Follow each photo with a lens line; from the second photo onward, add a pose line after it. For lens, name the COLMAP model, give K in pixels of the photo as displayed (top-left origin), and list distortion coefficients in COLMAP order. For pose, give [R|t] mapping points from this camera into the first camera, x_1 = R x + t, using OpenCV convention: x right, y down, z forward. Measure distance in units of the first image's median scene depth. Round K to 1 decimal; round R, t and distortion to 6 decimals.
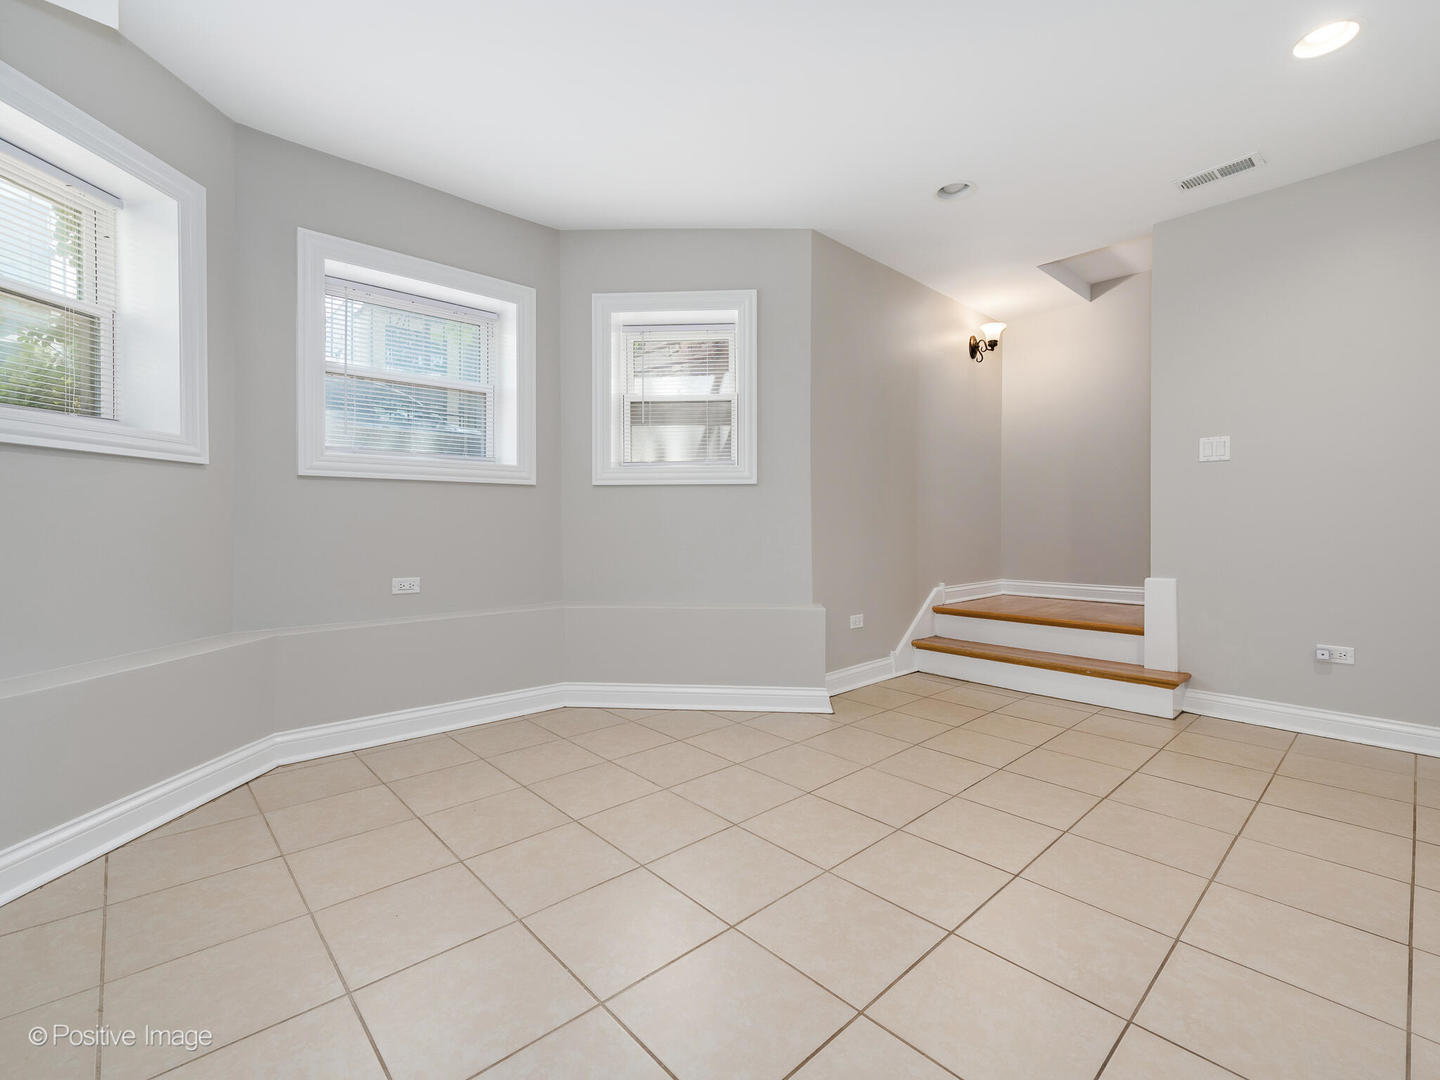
lens RADIAL K [[636.7, 0, 718.6], [0, 636.7, 527.5], [0, 0, 1]] dist [0.015156, -0.002245]
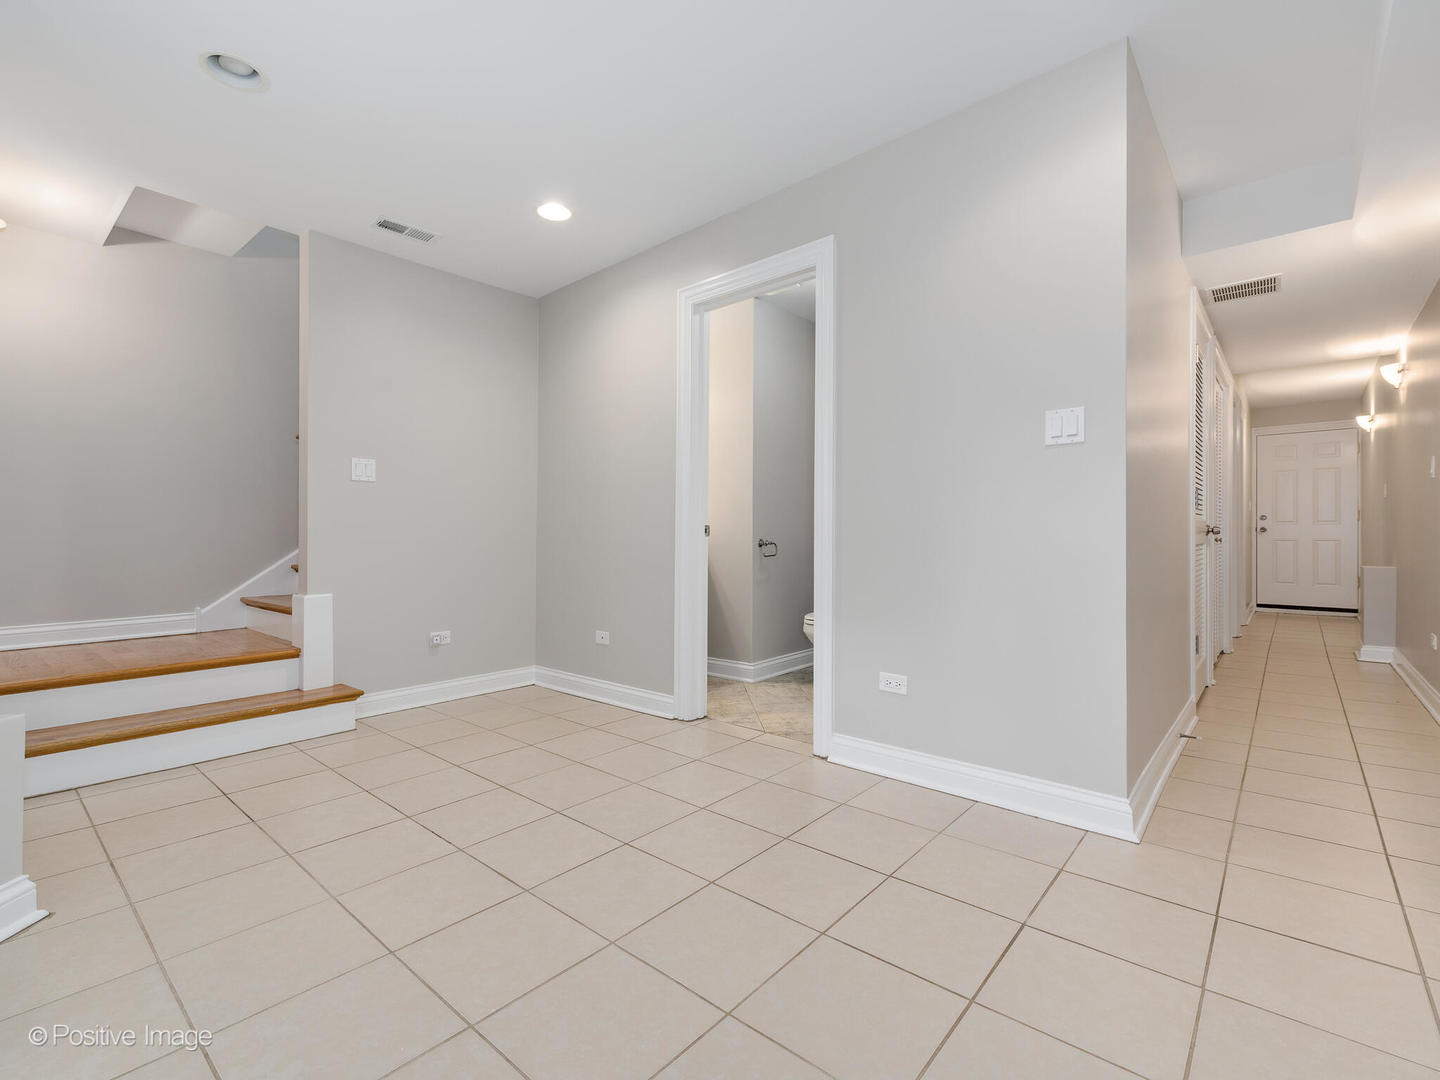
lens RADIAL K [[662.9, 0, 722.0], [0, 662.9, 536.7], [0, 0, 1]] dist [0.012224, 0.000029]
pose [[-0.102177, -0.000427, 0.994766, -0.501769], [0.008034, 0.999967, 0.001254, -0.007722], [-0.994734, 0.008120, -0.102170, 0.634884]]
